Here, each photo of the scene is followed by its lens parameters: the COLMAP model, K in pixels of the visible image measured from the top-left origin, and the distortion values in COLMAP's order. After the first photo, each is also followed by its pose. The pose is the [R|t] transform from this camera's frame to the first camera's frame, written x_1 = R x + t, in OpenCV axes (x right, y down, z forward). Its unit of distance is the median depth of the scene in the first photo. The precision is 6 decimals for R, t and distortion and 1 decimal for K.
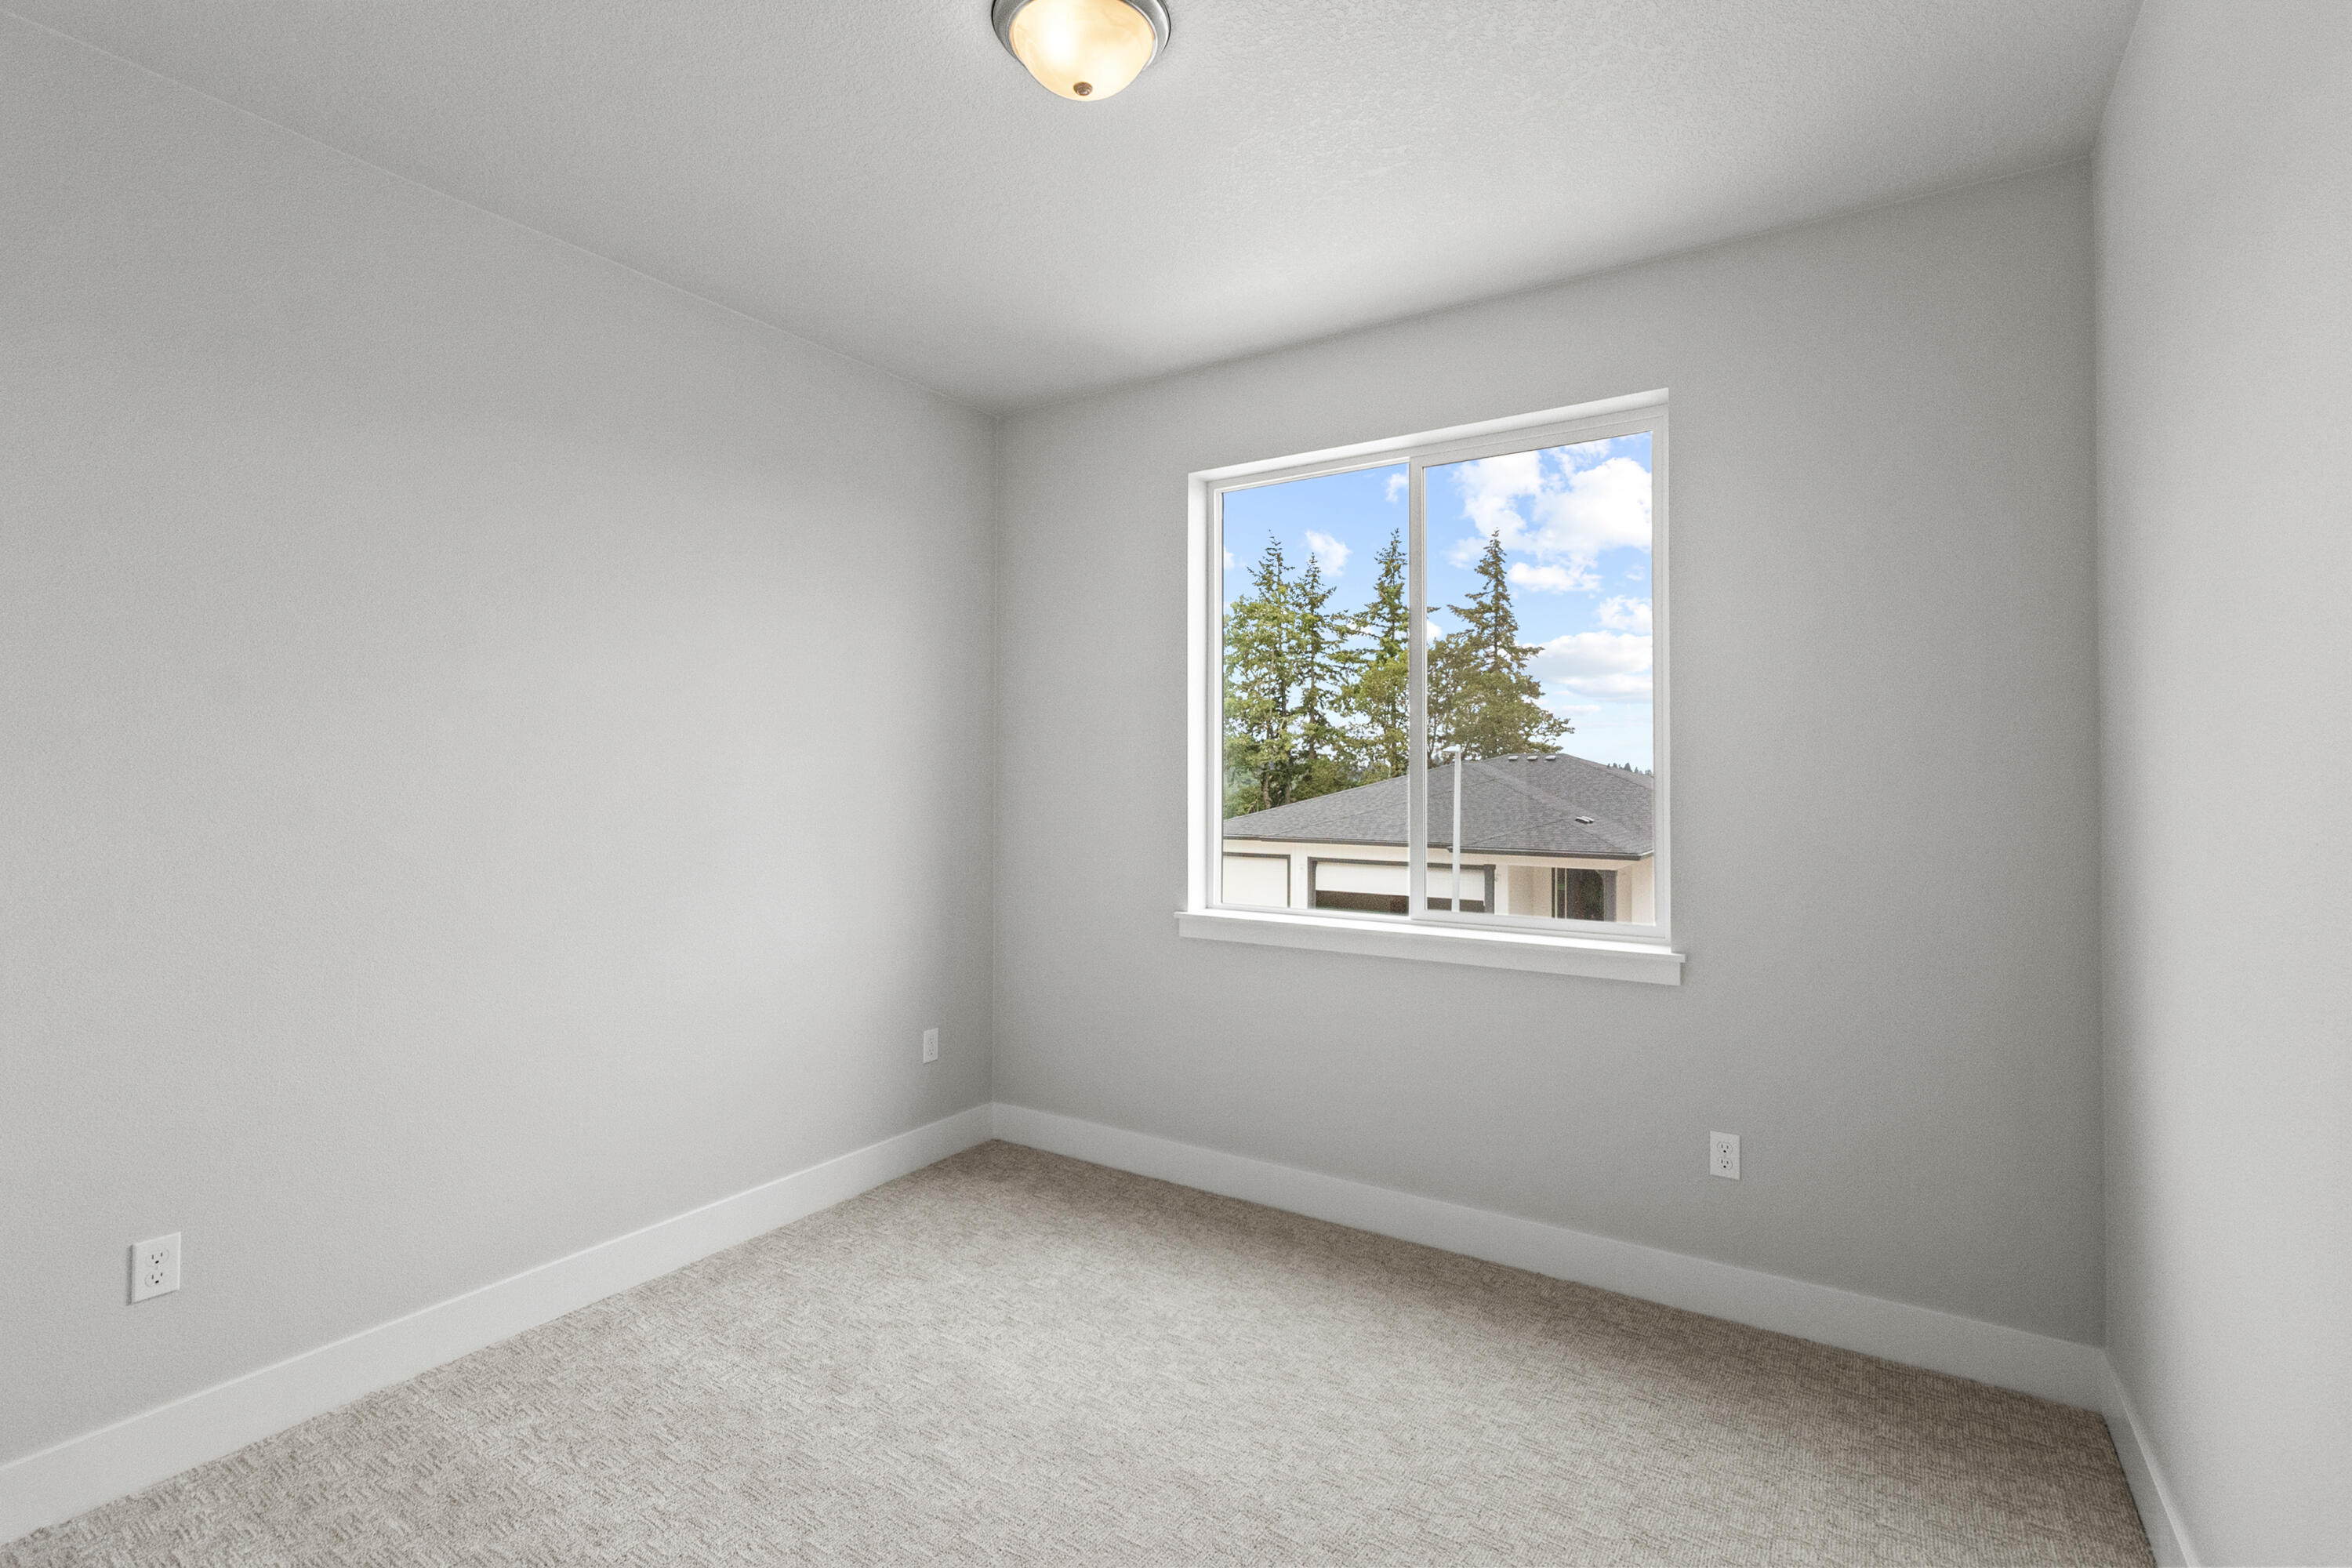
lens RADIAL K [[1084.6, 0, 1177.7], [0, 1084.6, 770.9], [0, 0, 1]] dist [0.000089, -0.000089]
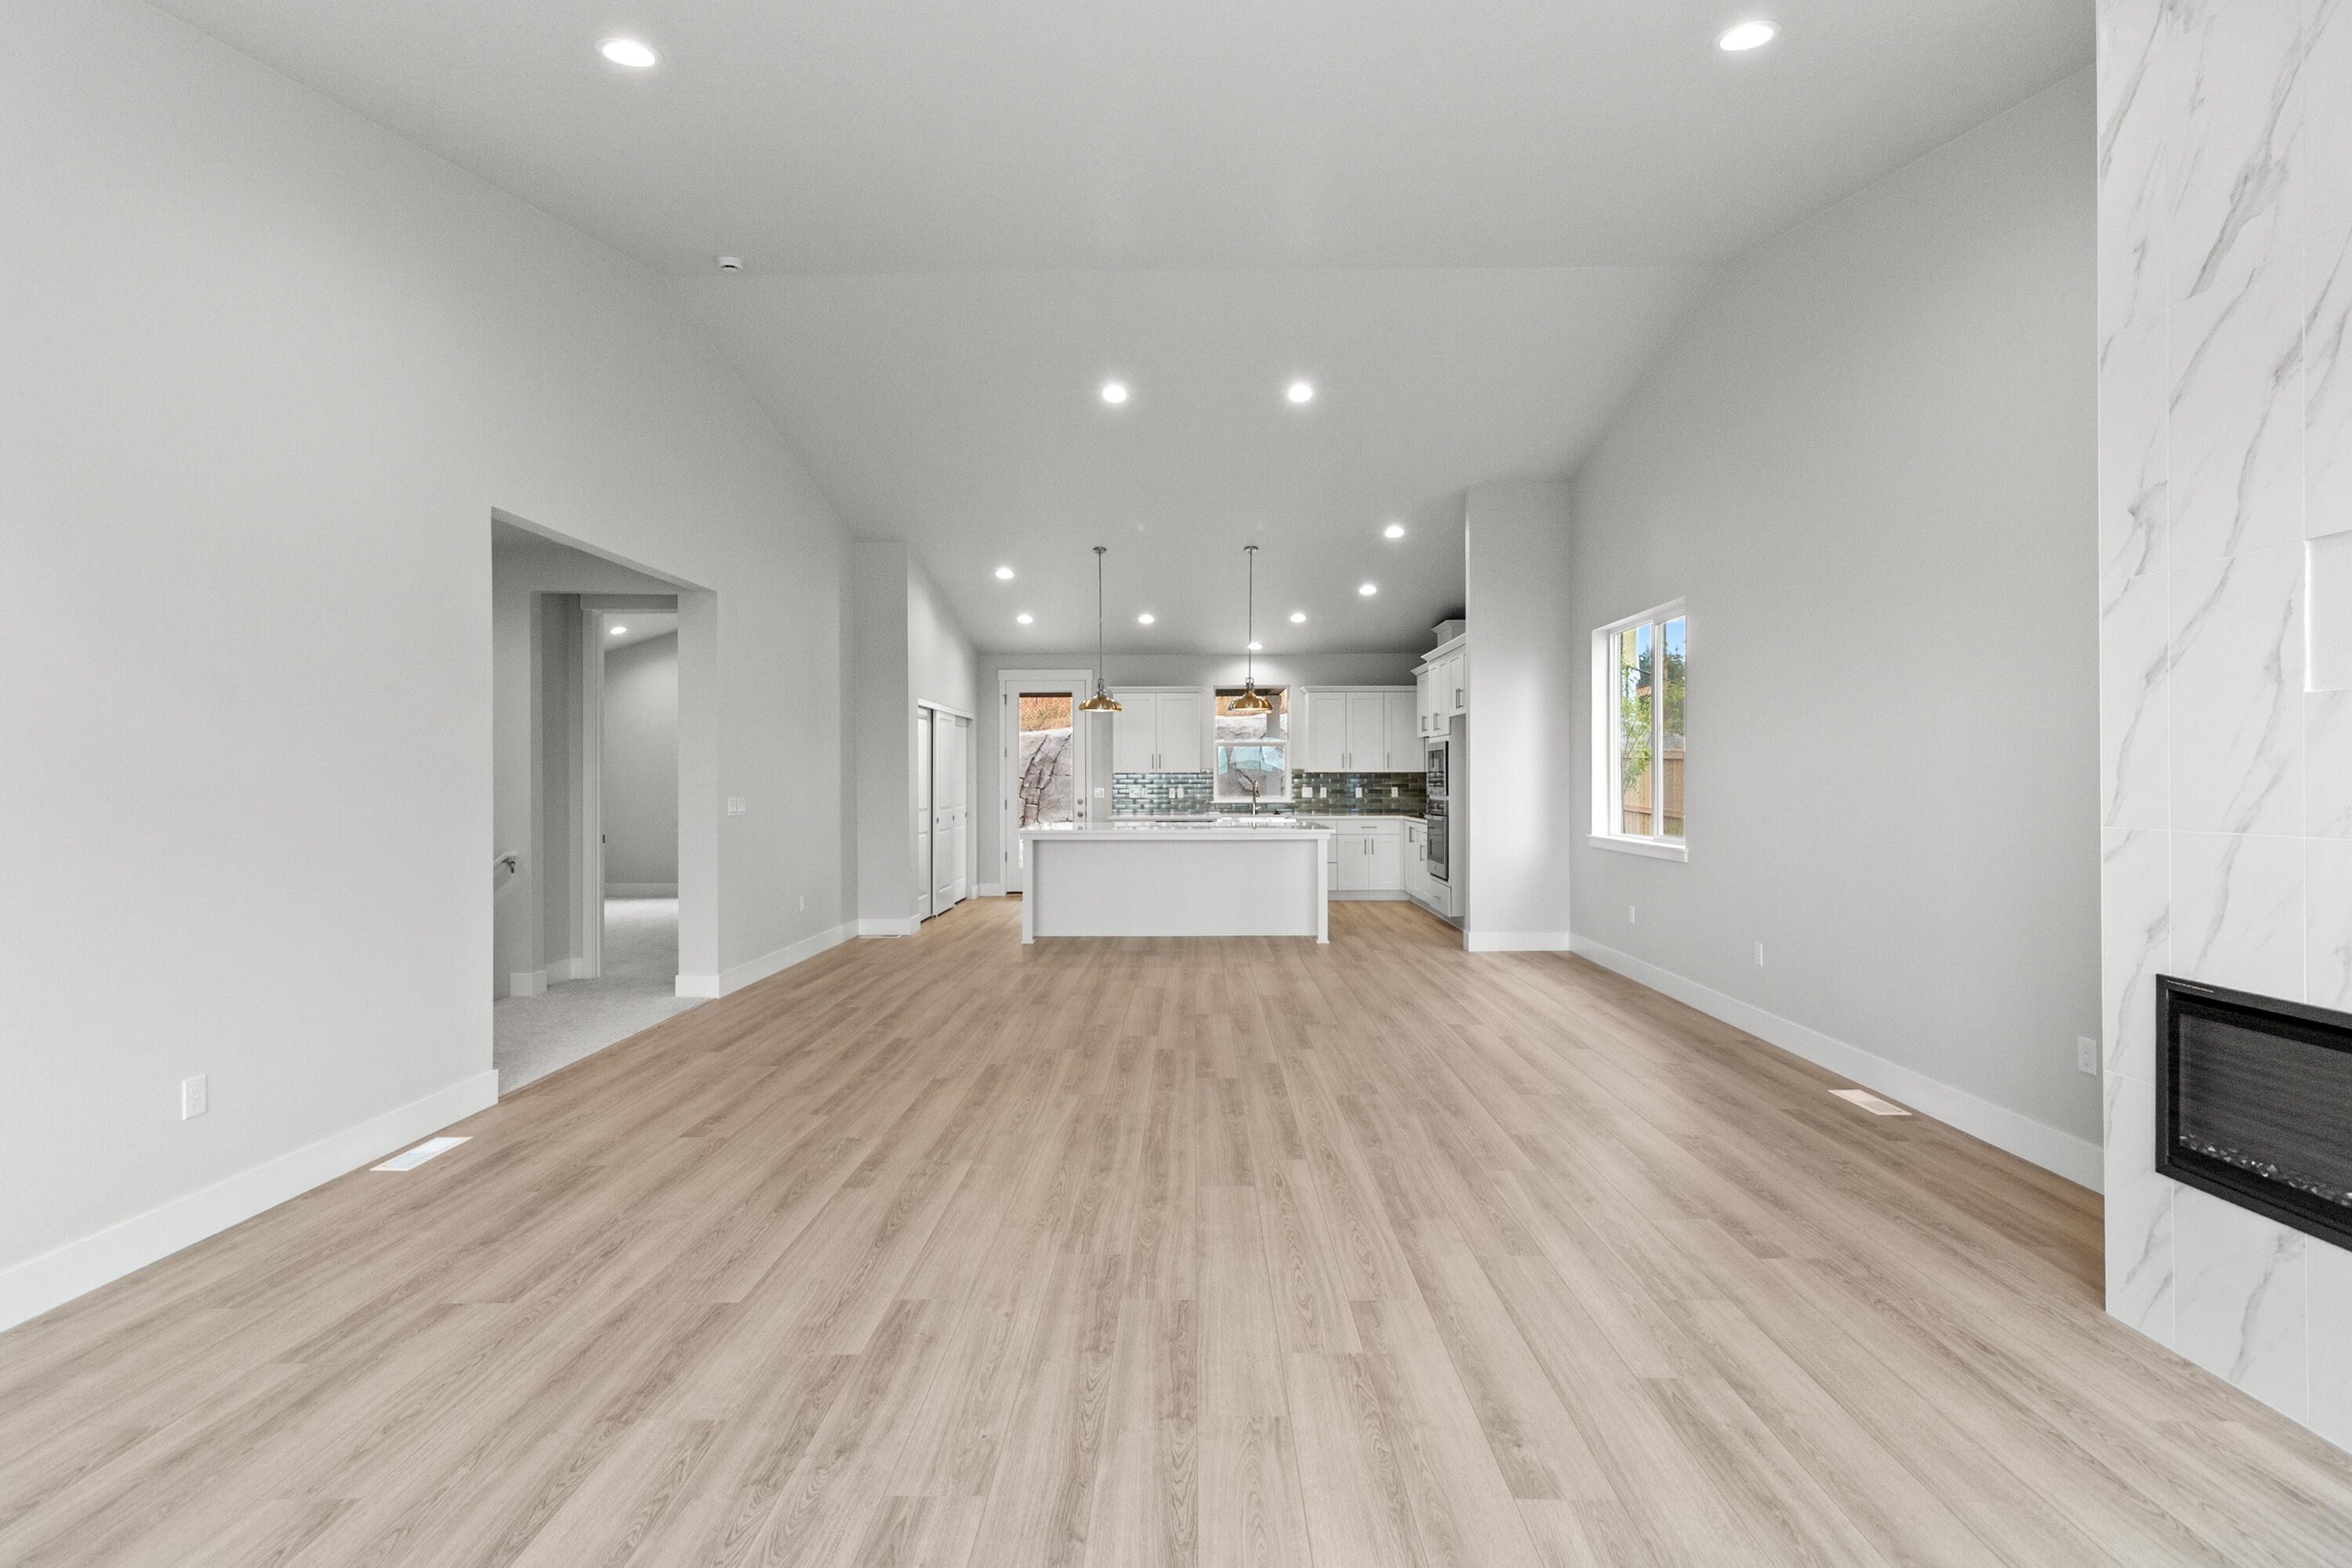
lens RADIAL K [[1089.9, 0, 1176.0], [0, 1089.9, 784.0], [0, 0, 1]] dist [0.001022, 0.000069]
pose [[0.537764, -0.000681, -0.843095, 1.394229], [0.011932, 0.999906, 0.006803, 0.004999], [0.843011, -0.013718, 0.537721, -0.862416]]
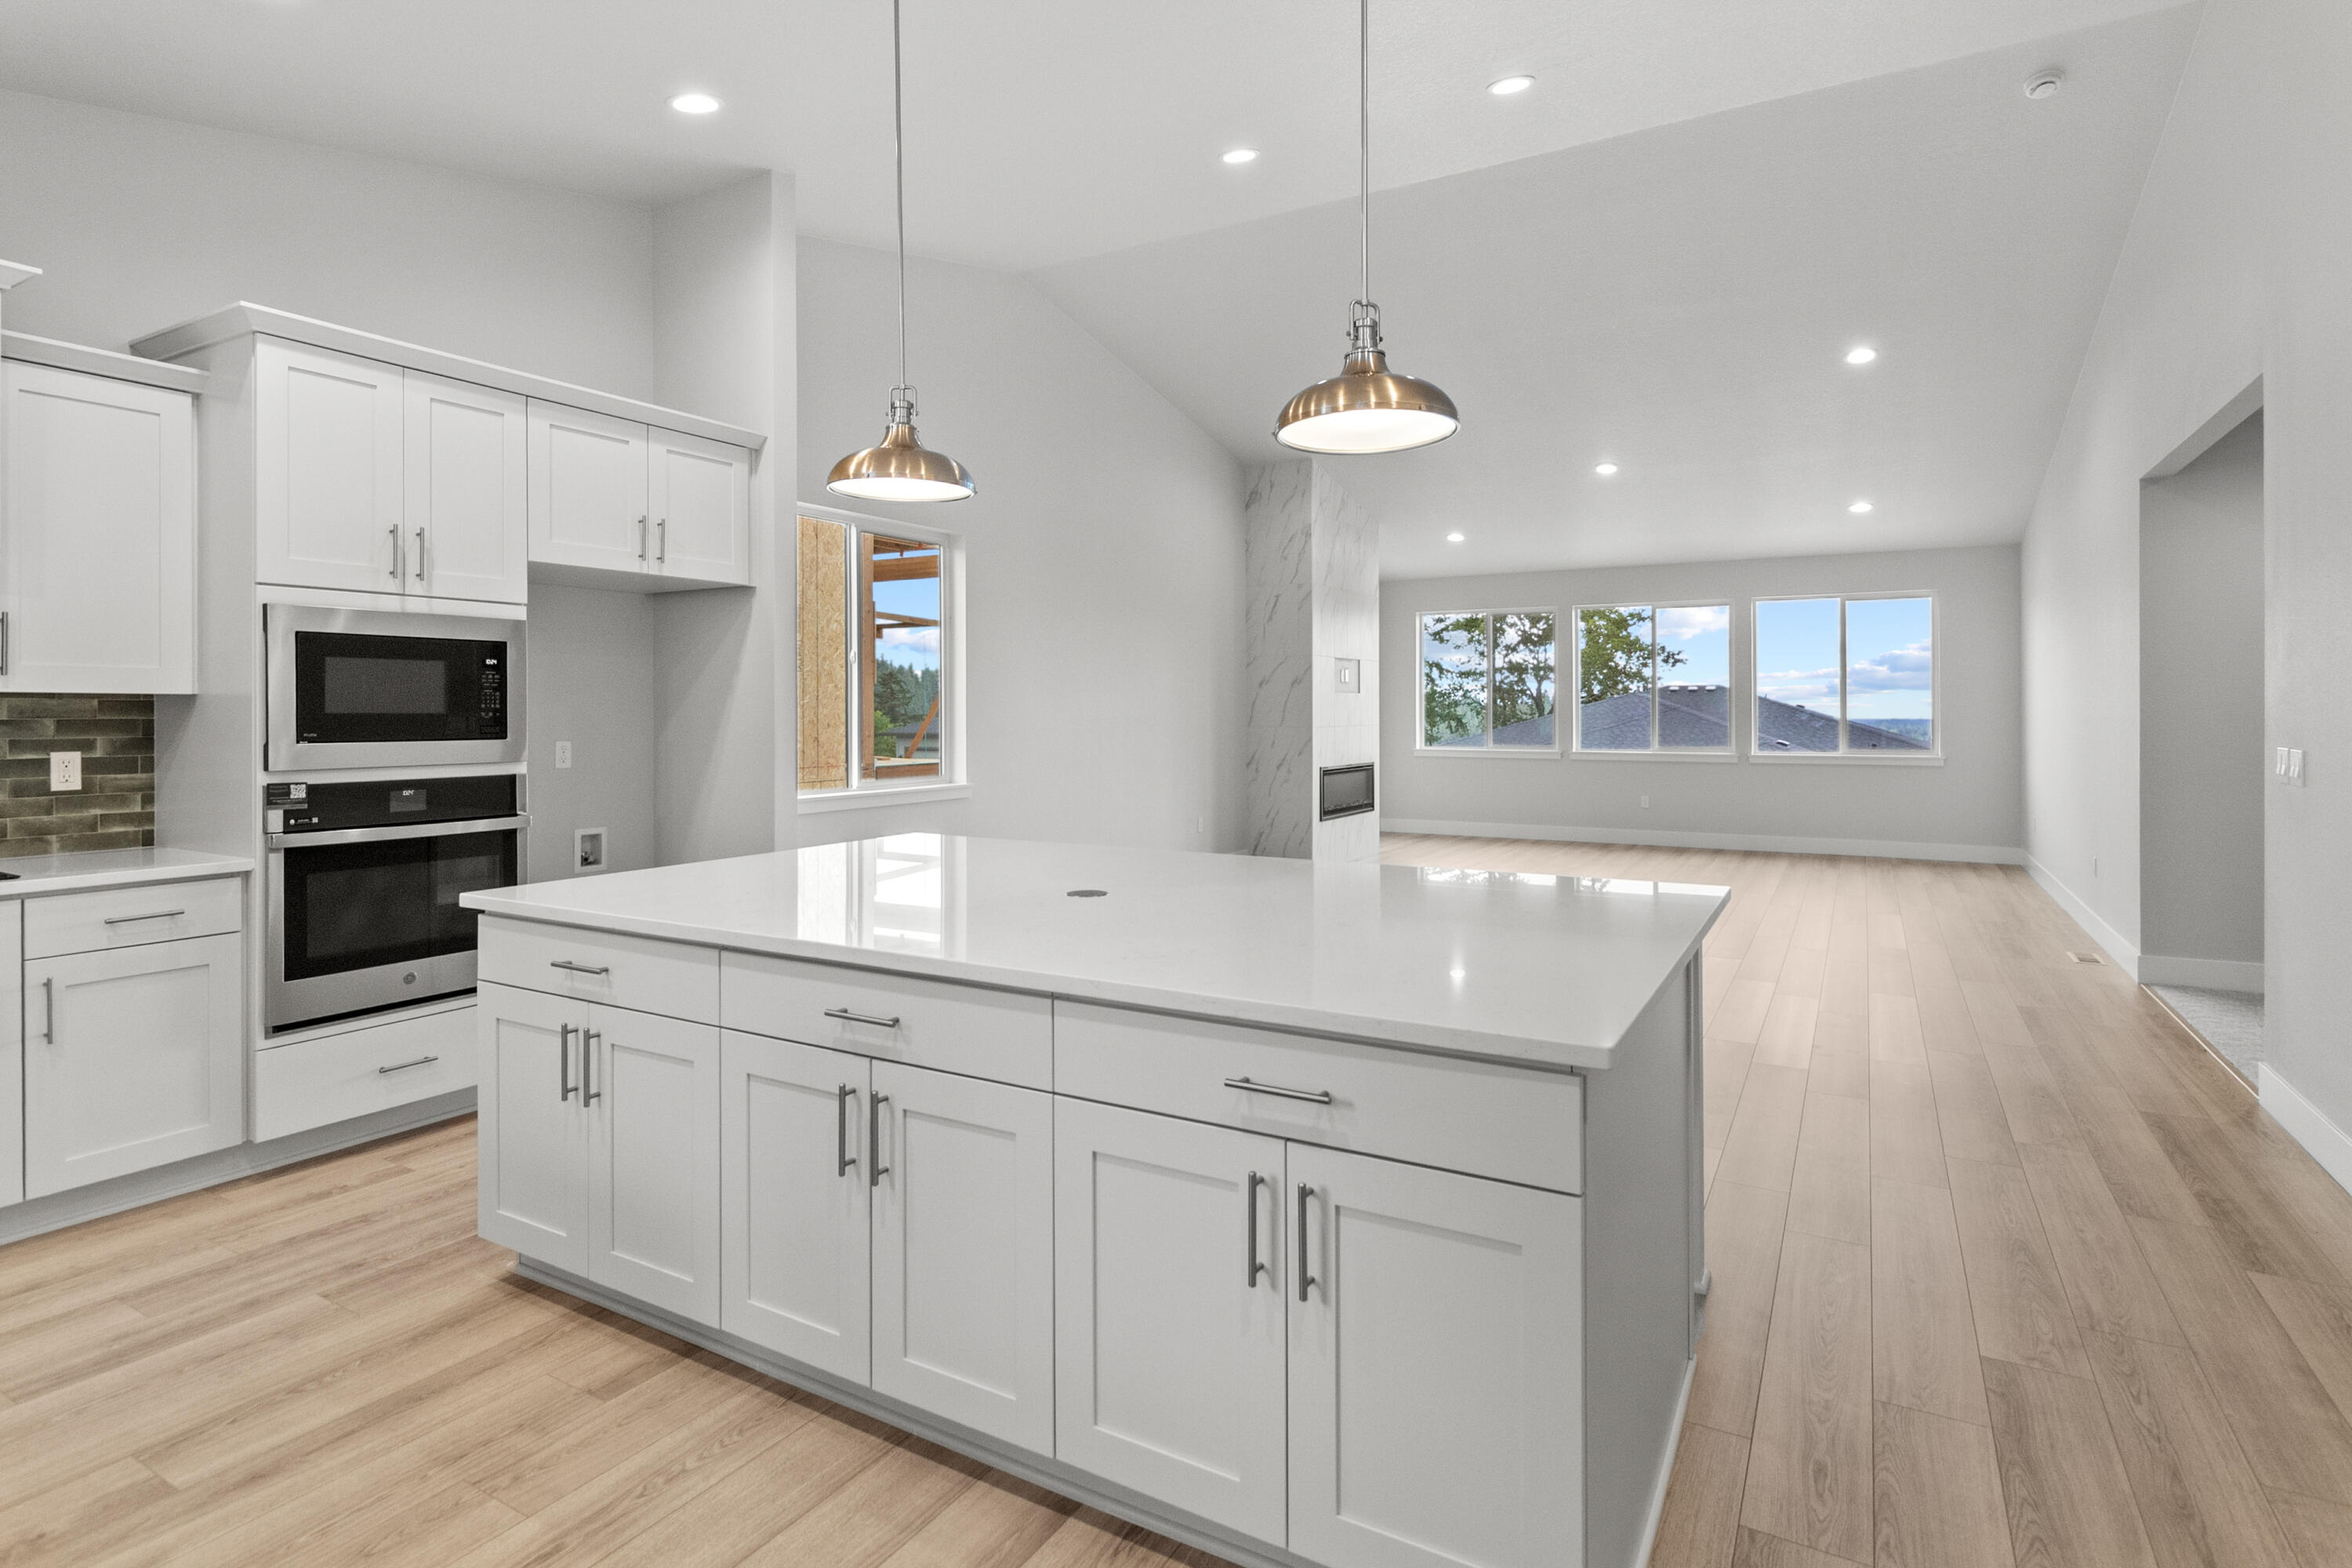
lens RADIAL K [[1184.5, 0, 1184.6], [0, 1184.5, 711.6], [0, 0, 1]] dist [-0.002284, -0.000800]
pose [[-0.066543, -0.003669, 0.997777, -1.609926], [-0.007341, 0.999968, 0.003187, 0.004283], [-0.997757, -0.007112, -0.066568, 0.553853]]
